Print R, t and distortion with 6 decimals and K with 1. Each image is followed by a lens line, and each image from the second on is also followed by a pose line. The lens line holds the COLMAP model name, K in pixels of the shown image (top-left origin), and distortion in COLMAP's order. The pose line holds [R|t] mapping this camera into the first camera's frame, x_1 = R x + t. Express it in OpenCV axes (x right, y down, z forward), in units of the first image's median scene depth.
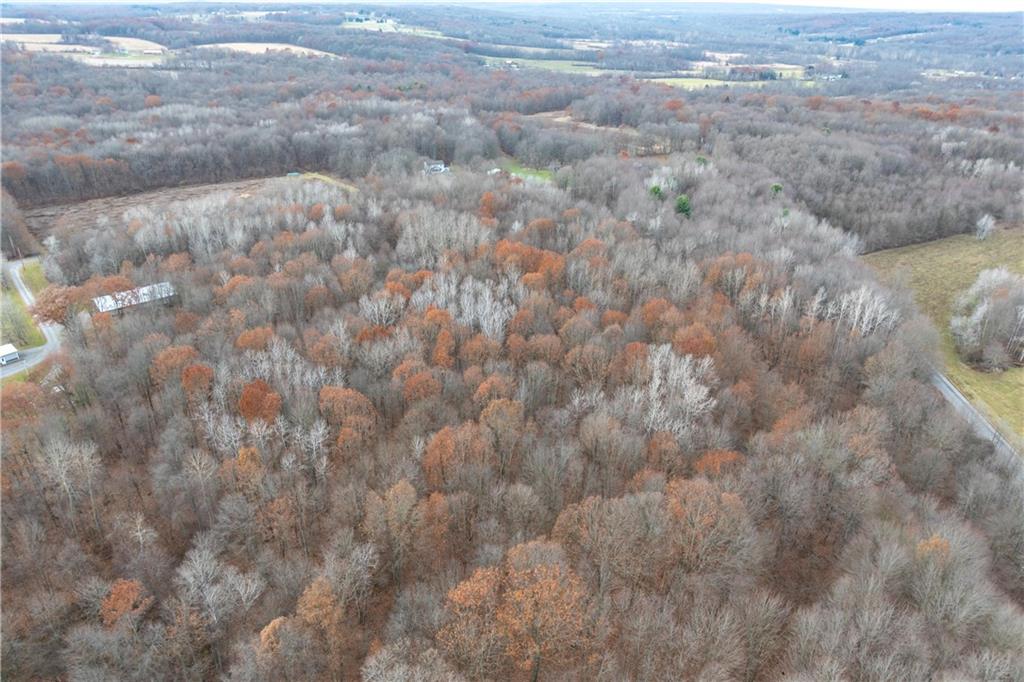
lens RADIAL K [[673.3, 0, 494.2], [0, 673.3, 338.0], [0, 0, 1]] dist [-0.047501, 0.020213]
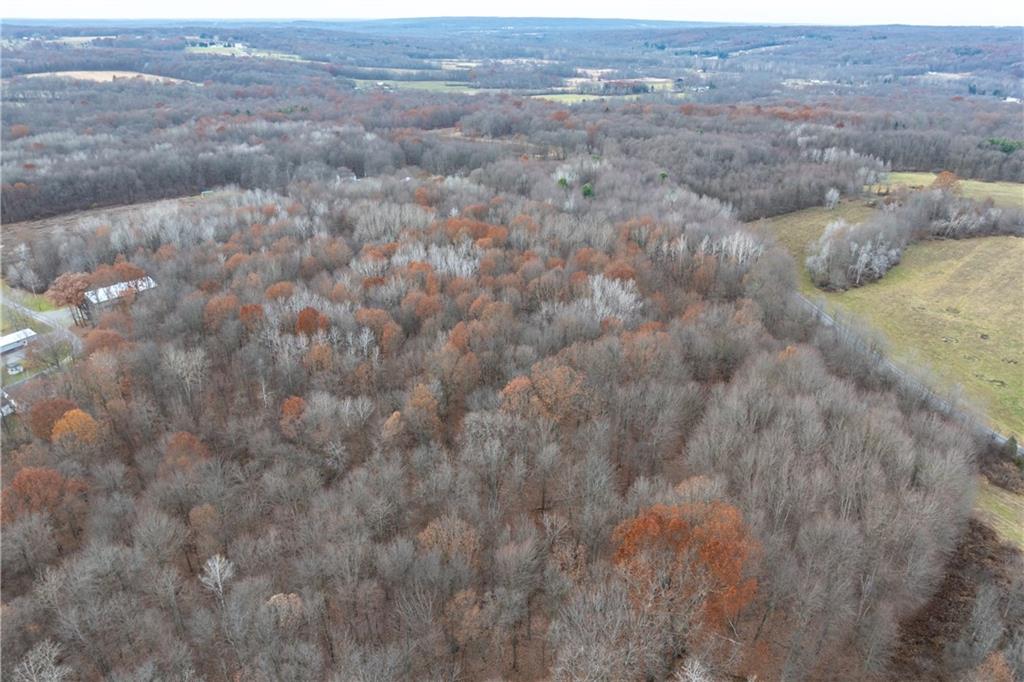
lens RADIAL K [[723.3, 0, 512.0], [0, 723.3, 341.0], [0, 0, 1]] dist [-0.040564, 0.010552]
pose [[0.979745, -0.089561, 0.179104, -0.062522], [0.098052, 0.994412, -0.039114, 0.063079], [-0.174600, 0.055883, 0.983052, -0.125370]]
